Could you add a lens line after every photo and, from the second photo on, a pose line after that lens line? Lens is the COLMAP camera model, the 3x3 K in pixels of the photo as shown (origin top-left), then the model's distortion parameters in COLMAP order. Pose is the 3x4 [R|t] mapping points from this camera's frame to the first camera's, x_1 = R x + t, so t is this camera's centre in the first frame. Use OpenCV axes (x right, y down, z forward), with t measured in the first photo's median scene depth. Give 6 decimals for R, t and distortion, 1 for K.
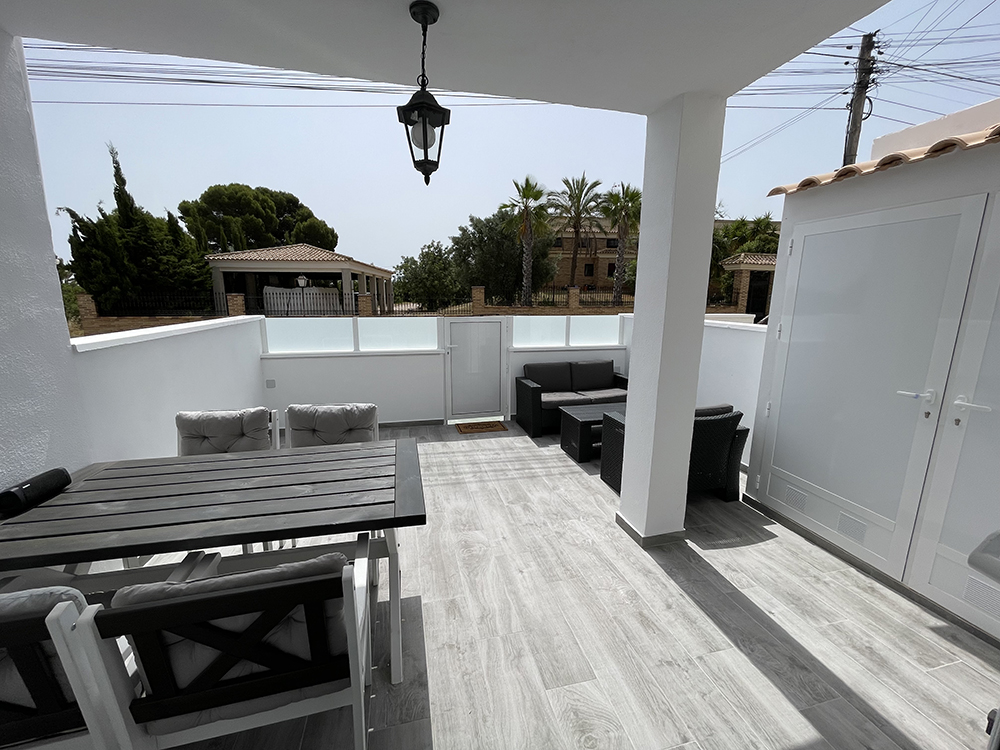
lens RADIAL K [[403.9, 0, 497.8], [0, 403.9, 376.9], [0, 0, 1]] dist [-0.000200, 0.000311]
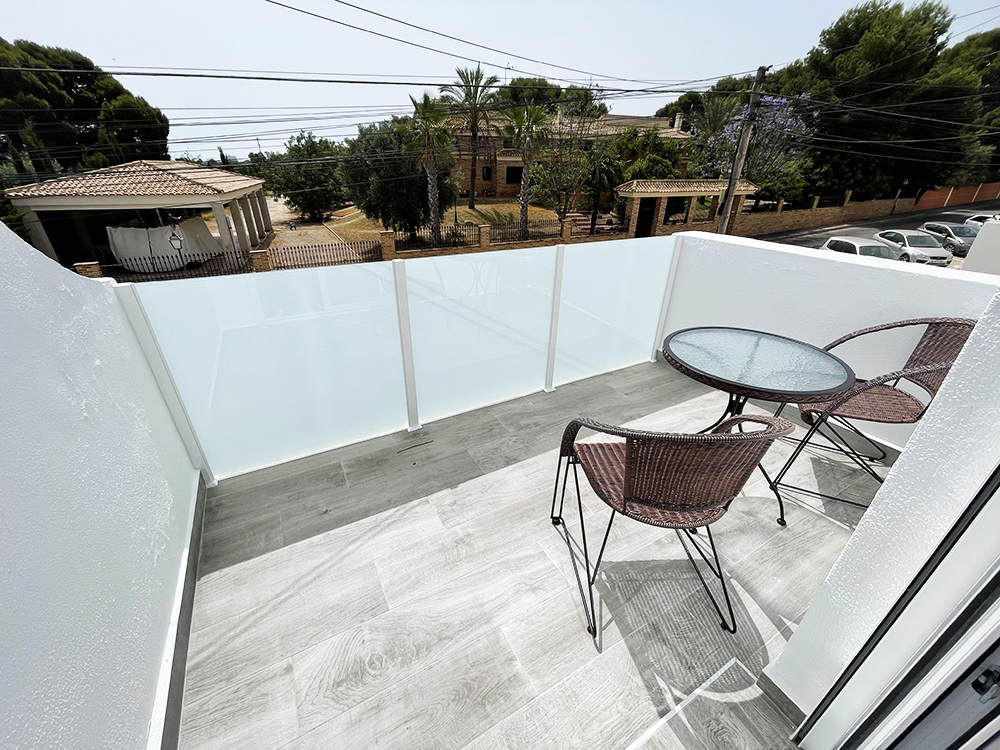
lens RADIAL K [[403.9, 0, 495.6], [0, 403.9, 372.2], [0, 0, 1]] dist [-0.000200, 0.000311]
pose [[0.964945, -0.119311, 0.233765, -0.039312], [0.047549, 0.955429, 0.291366, -0.110356], [-0.258109, -0.270037, 0.927610, -0.016400]]
